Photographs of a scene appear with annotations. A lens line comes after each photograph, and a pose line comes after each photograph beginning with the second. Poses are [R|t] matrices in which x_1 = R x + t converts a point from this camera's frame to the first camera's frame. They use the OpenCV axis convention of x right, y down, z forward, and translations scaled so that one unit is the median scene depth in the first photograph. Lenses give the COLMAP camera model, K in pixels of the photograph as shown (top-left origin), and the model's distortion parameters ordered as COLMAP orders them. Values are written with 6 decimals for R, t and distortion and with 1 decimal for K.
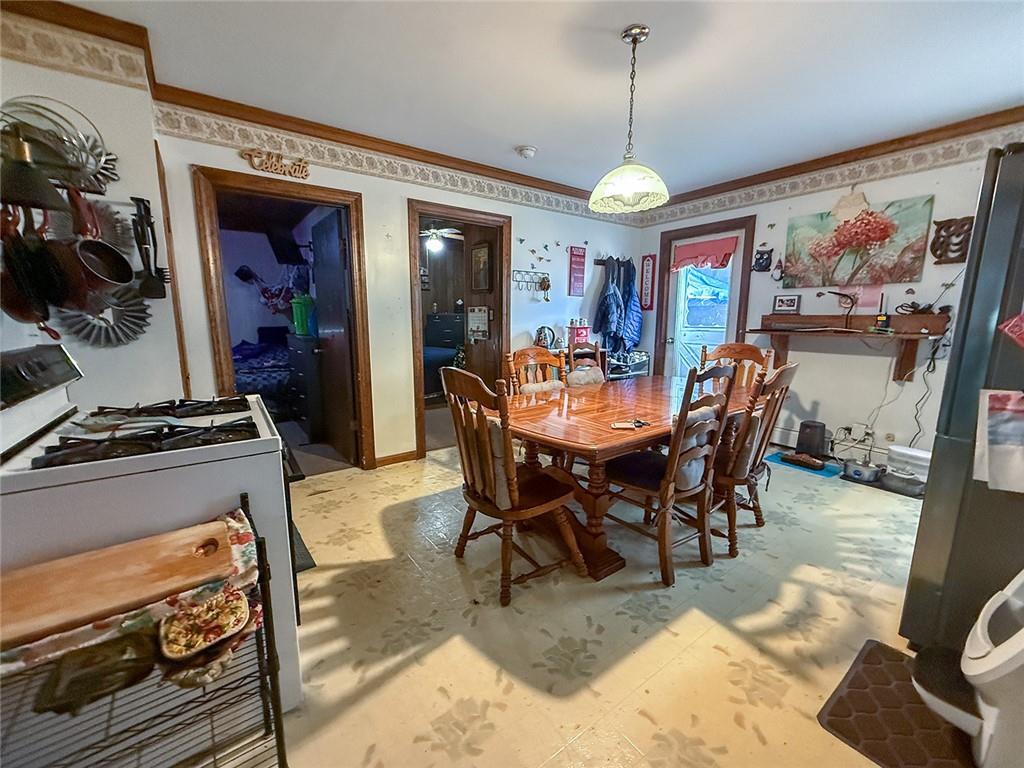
lens RADIAL K [[412.7, 0, 514.7], [0, 412.7, 384.6], [0, 0, 1]] dist [-0.000521, 0.000359]
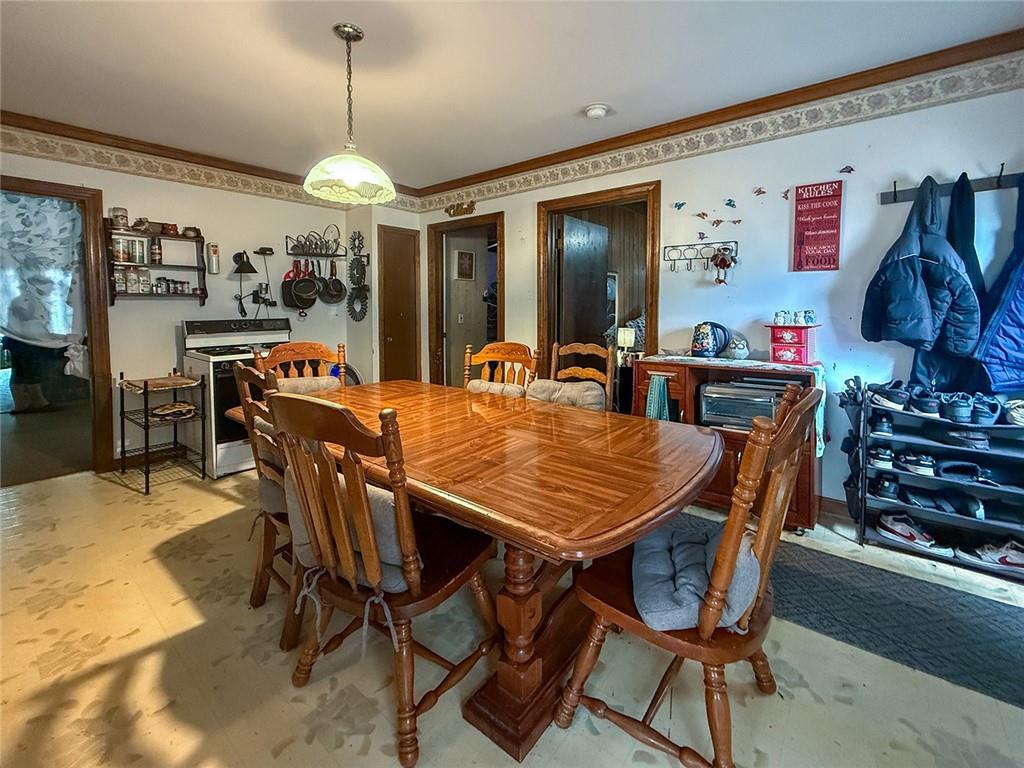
lens RADIAL K [[412.7, 0, 543.2], [0, 412.7, 320.6], [0, 0, 1]] dist [-0.000521, 0.000359]
pose [[0.301744, 0.039477, -0.952571, 0.800598], [-0.148098, 0.988955, -0.005927, -0.127460], [0.941816, 0.142862, 0.304258, 0.700726]]
